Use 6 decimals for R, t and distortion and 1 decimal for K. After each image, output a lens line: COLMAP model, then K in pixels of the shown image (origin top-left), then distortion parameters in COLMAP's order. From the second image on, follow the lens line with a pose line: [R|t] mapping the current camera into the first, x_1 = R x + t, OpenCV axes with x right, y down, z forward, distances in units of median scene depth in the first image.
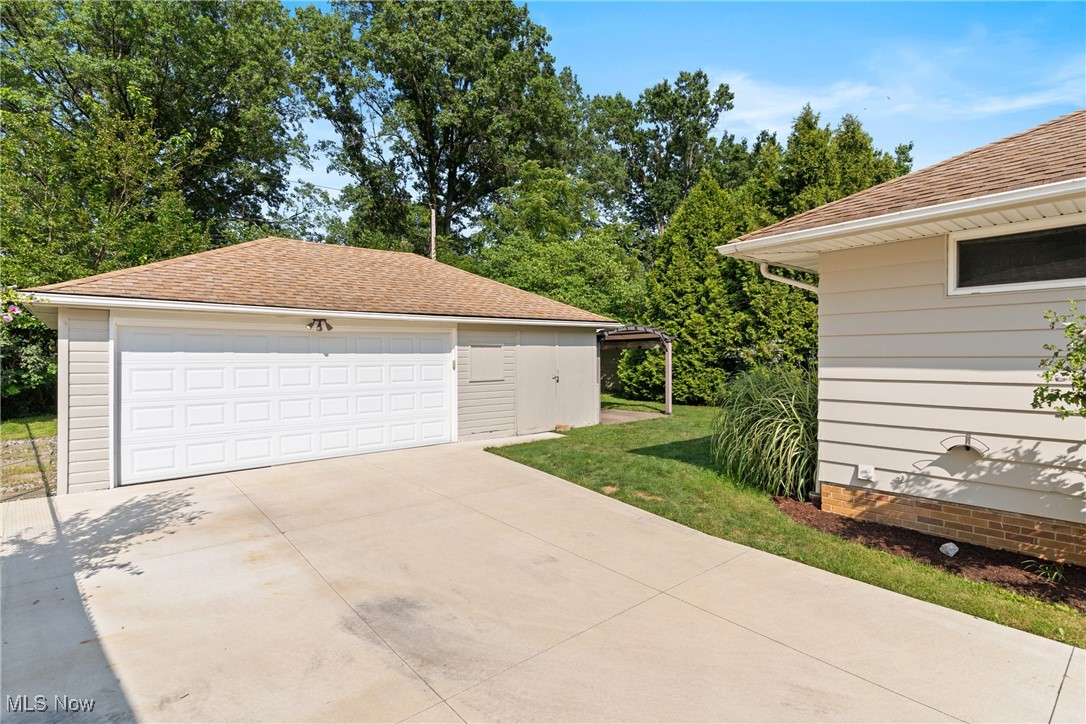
lens RADIAL K [[524.4, 0, 538.9], [0, 524.4, 350.9], [0, 0, 1]] dist [-0.000615, -0.000164]
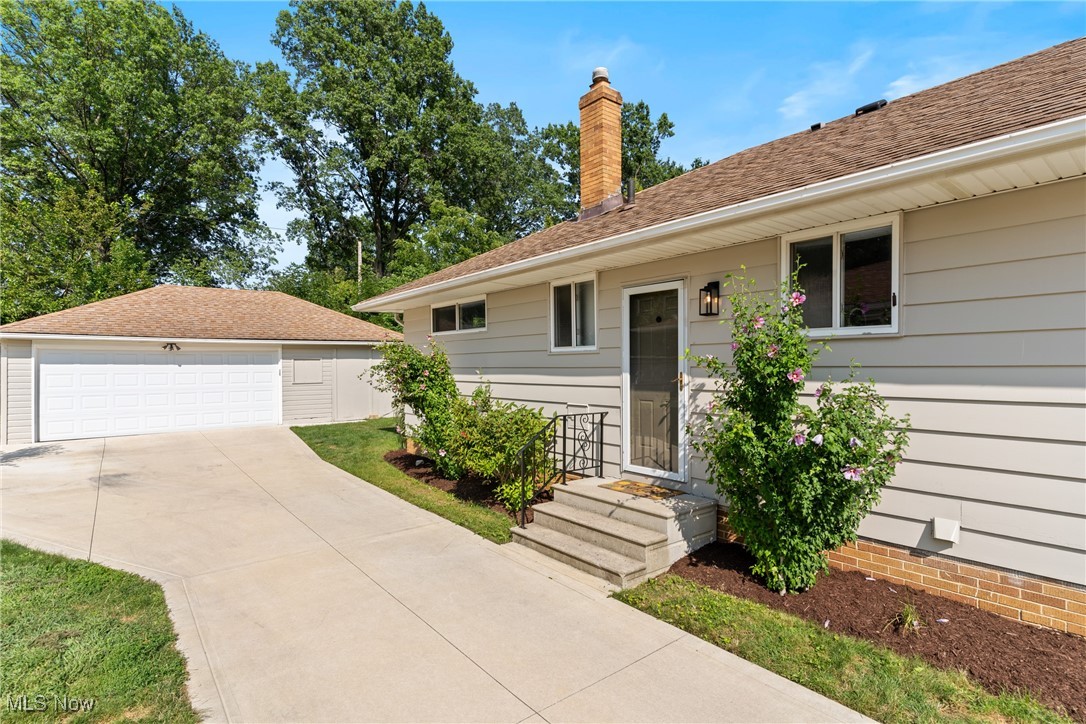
lens RADIAL K [[527.3, 0, 543.0], [0, 527.3, 362.0], [0, 0, 1]] dist [-0.001687, -0.000021]
pose [[0.999823, -0.001157, -0.018795, 0.225750], [0.001244, 0.999989, 0.004620, -0.003124], [0.018789, -0.004643, 0.999813, -0.176677]]
